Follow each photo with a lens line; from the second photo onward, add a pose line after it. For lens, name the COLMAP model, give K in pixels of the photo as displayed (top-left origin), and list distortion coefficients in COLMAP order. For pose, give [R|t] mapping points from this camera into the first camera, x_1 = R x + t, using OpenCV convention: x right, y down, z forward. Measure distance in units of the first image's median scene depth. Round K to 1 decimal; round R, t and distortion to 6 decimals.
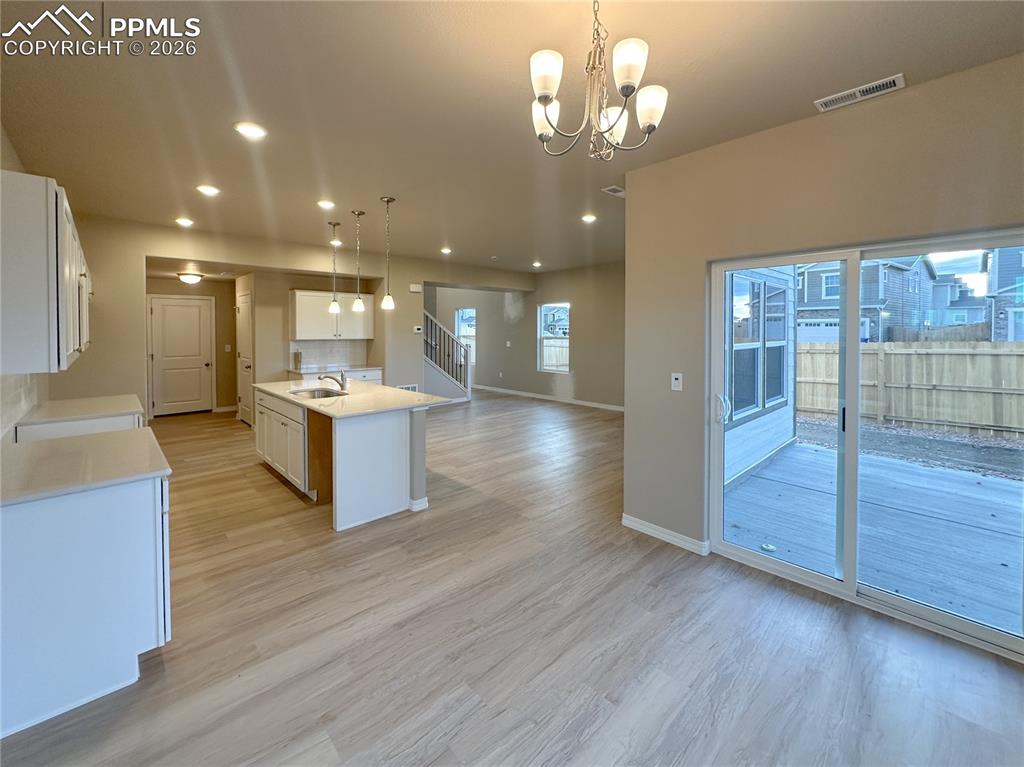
lens RADIAL K [[426.8, 0, 514.7], [0, 426.8, 332.4], [0, 0, 1]] dist [-0.002969, -0.000194]
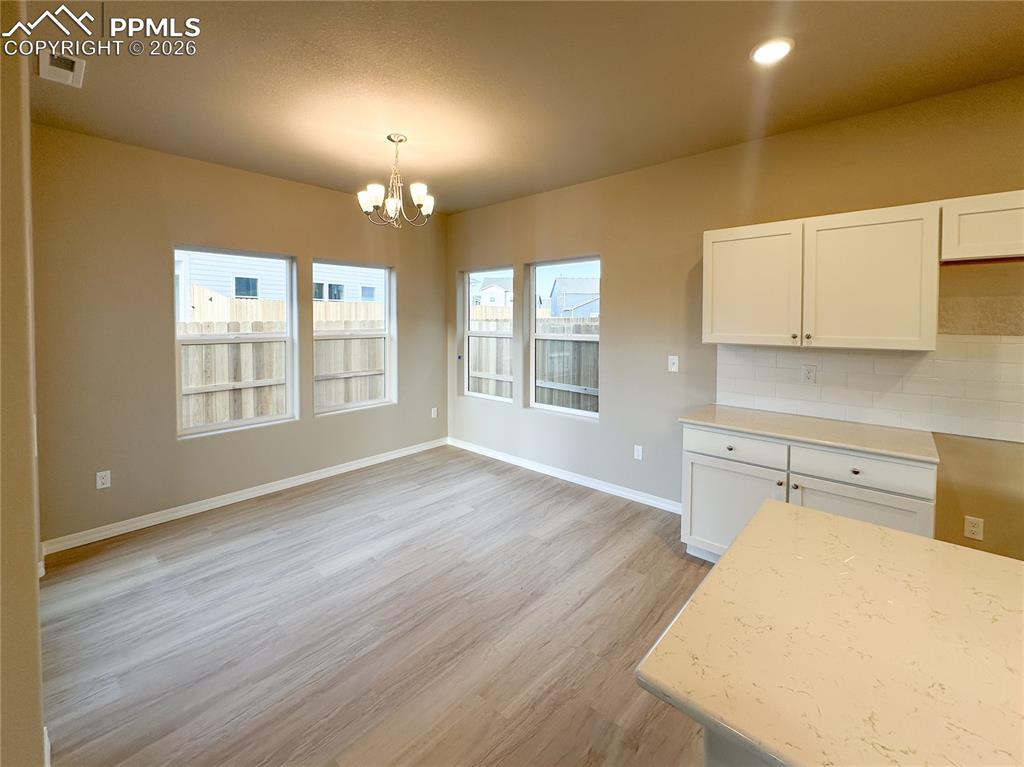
lens RADIAL K [[426.8, 0, 514.7], [0, 426.8, 332.4], [0, 0, 1]] dist [-0.002969, -0.000194]
pose [[-0.996998, 0.003407, -0.077351, -0.044861], [0.000512, 0.999300, 0.037409, -0.006492], [0.077424, 0.037257, -0.996302, 0.685195]]
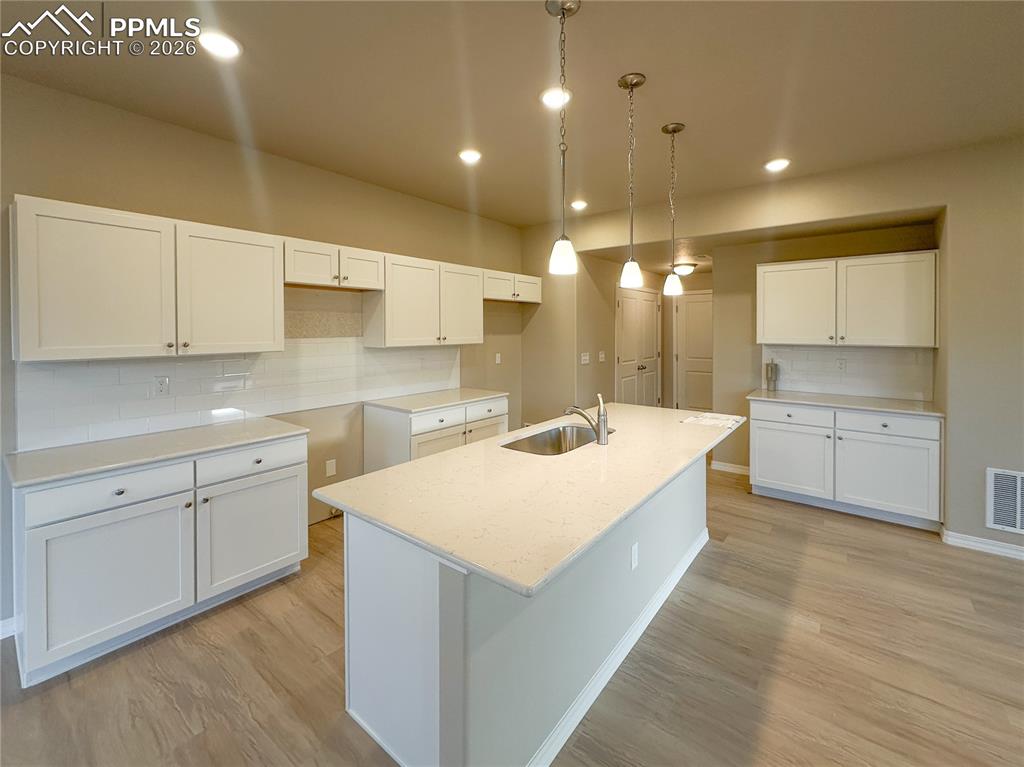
lens RADIAL K [[426.8, 0, 514.7], [0, 426.8, 332.4], [0, 0, 1]] dist [-0.002969, -0.000194]
pose [[0.141839, 0.008927, -0.989850, 0.063466], [-0.004405, 0.999955, 0.008387, -0.003150], [0.989880, 0.003170, 0.141872, 0.553902]]
